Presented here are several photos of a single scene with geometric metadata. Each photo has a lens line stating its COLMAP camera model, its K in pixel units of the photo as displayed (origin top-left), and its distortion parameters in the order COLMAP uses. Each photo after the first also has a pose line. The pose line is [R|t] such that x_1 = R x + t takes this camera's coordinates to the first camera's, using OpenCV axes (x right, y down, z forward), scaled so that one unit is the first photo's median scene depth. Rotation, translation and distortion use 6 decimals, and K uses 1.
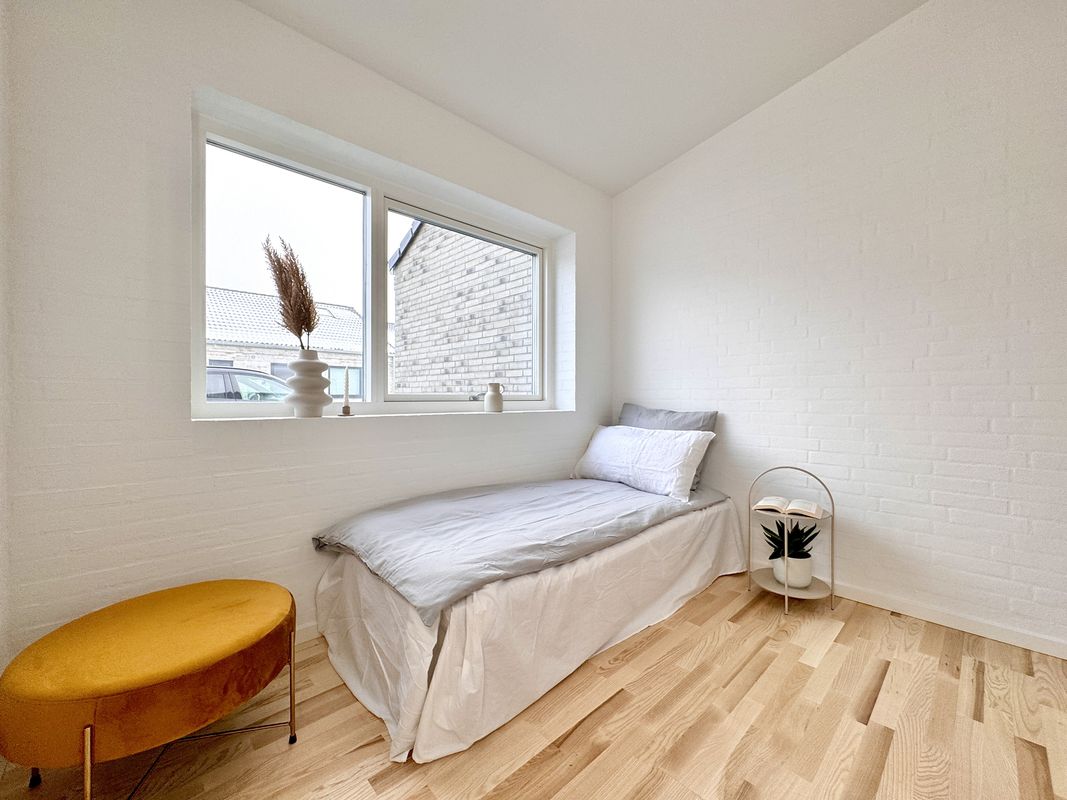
lens RADIAL K [[428.1, 0, 533.5], [0, 428.1, 400.0], [0, 0, 1]] dist [-0.001576, -0.000166]
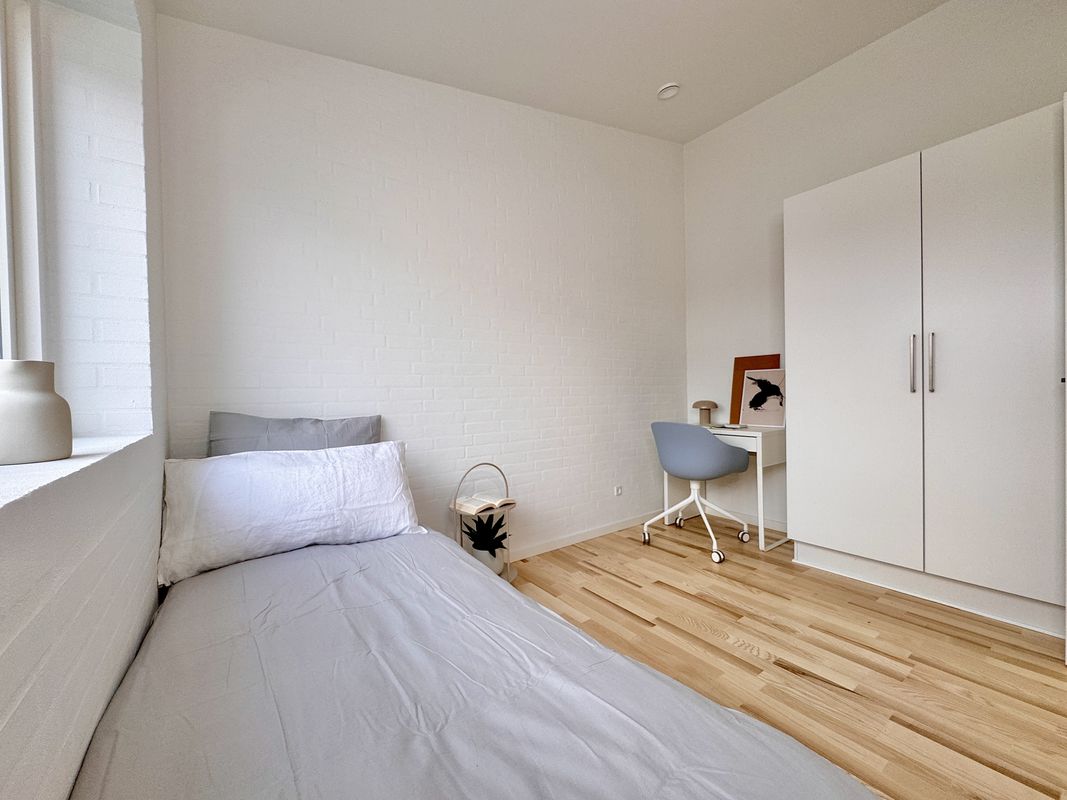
lens RADIAL K [[428.1, 0, 533.5], [0, 428.1, 400.0], [0, 0, 1]] dist [-0.001576, -0.000166]
pose [[0.126369, -0.022505, 0.991728, -0.473939], [0.024192, 0.999515, 0.019599, -0.015683], [-0.991688, 0.021515, 0.126853, 0.868853]]
